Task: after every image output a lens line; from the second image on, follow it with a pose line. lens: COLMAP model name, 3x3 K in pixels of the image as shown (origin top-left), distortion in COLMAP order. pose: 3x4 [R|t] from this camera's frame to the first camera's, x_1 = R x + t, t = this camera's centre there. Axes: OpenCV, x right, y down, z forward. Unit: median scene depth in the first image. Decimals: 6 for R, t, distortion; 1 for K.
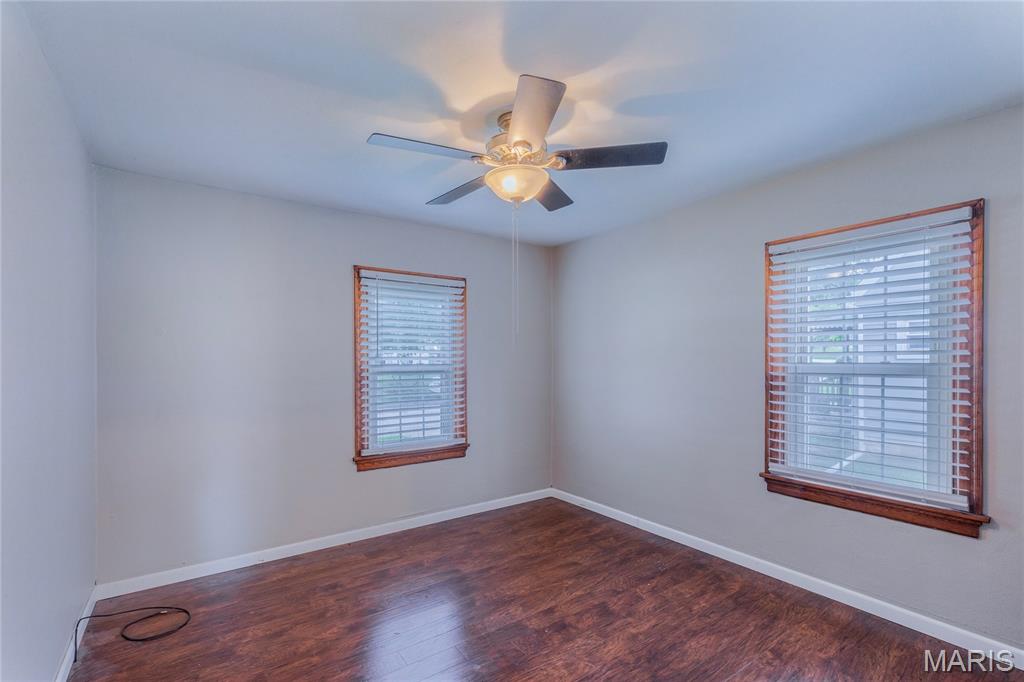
lens RADIAL K [[453.2, 0, 520.3], [0, 453.2, 363.0], [0, 0, 1]] dist [-0.004562, -0.001265]
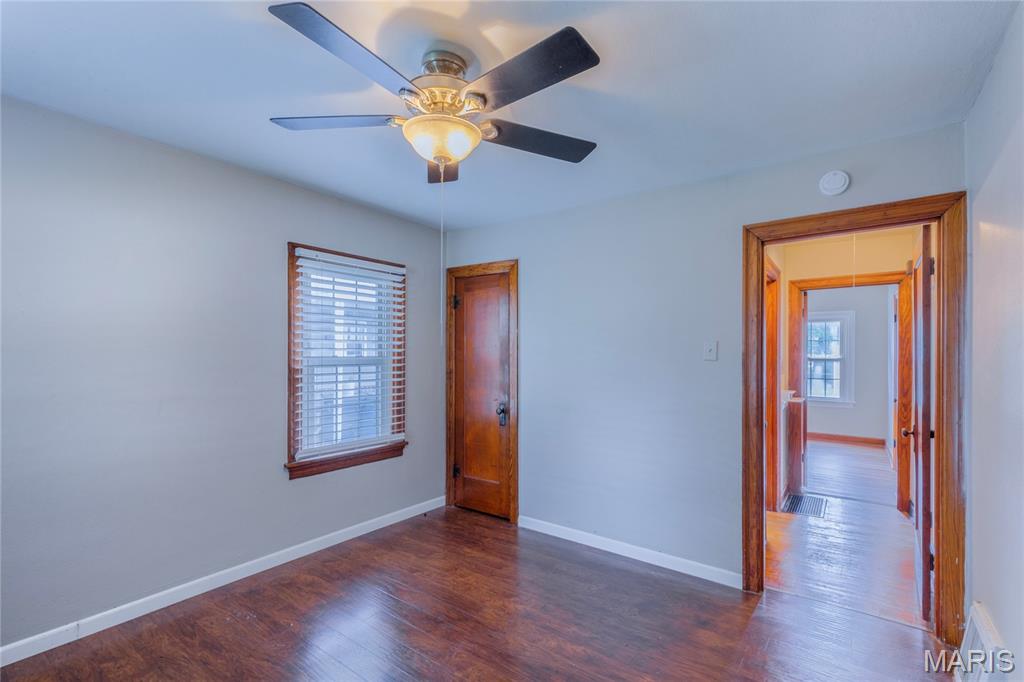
lens RADIAL K [[453.2, 0, 512.2], [0, 453.2, 347.6], [0, 0, 1]] dist [-0.004562, -0.001265]
pose [[-0.302488, 0.015051, 0.953034, -0.667272], [-0.001997, 0.999863, -0.016424, -0.004961], [-0.953151, -0.006871, -0.302416, 0.918193]]
